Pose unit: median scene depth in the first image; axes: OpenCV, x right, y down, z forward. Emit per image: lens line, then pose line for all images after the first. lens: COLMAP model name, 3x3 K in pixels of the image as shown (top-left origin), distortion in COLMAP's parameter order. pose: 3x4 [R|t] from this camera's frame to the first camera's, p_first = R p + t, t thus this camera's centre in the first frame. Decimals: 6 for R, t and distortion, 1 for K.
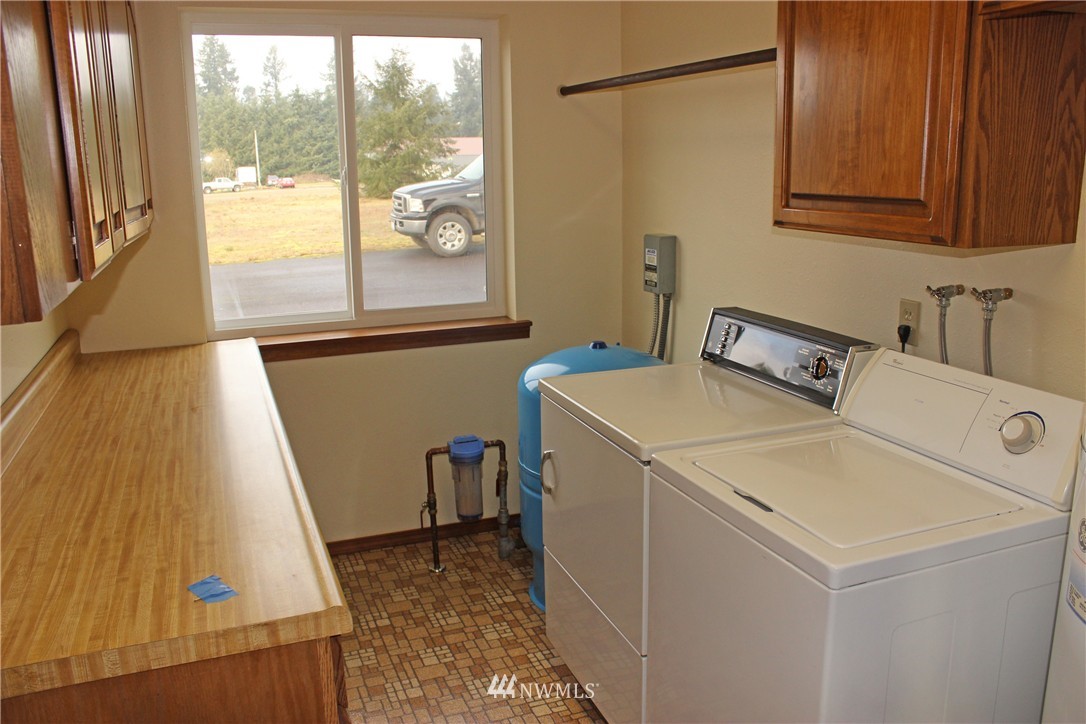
lens RADIAL K [[905.7, 0, 533.1], [0, 905.7, 358.2], [0, 0, 1]] dist [-0.108608, 0.099734]
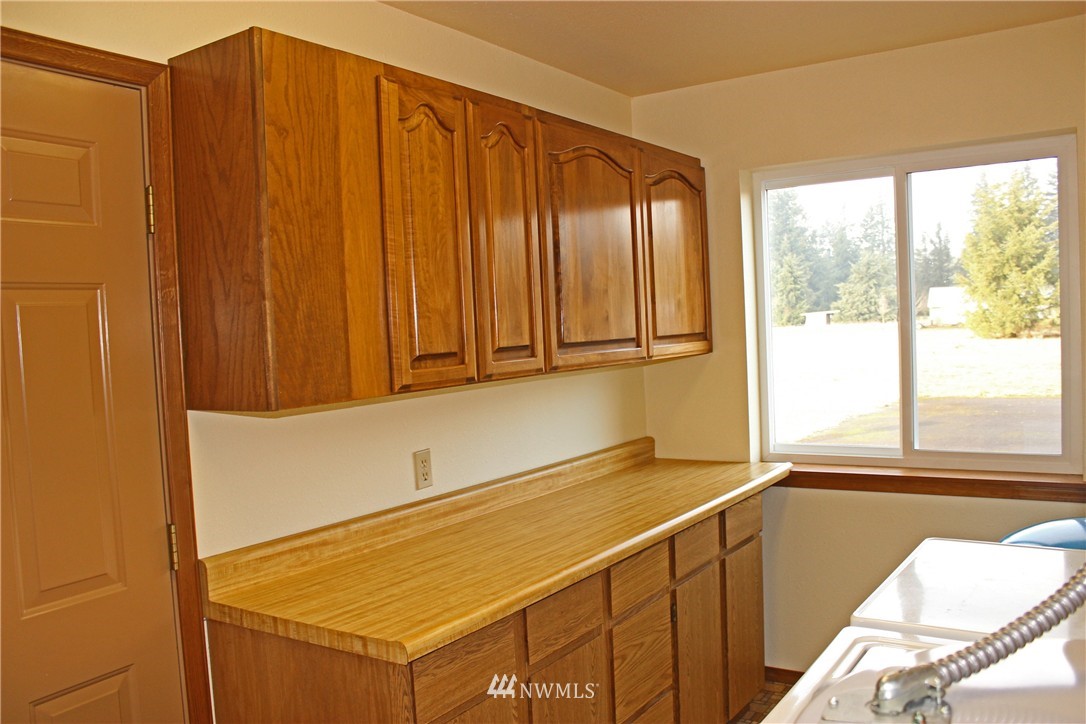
lens RADIAL K [[905.7, 0, 536.4], [0, 905.7, 361.9], [0, 0, 1]] dist [-0.108608, 0.099734]
pose [[0.584377, 0.032092, -0.810847, 0.900328], [-0.137762, 0.988637, -0.060156, -0.083688], [0.799703, 0.146858, 0.582158, 0.278854]]
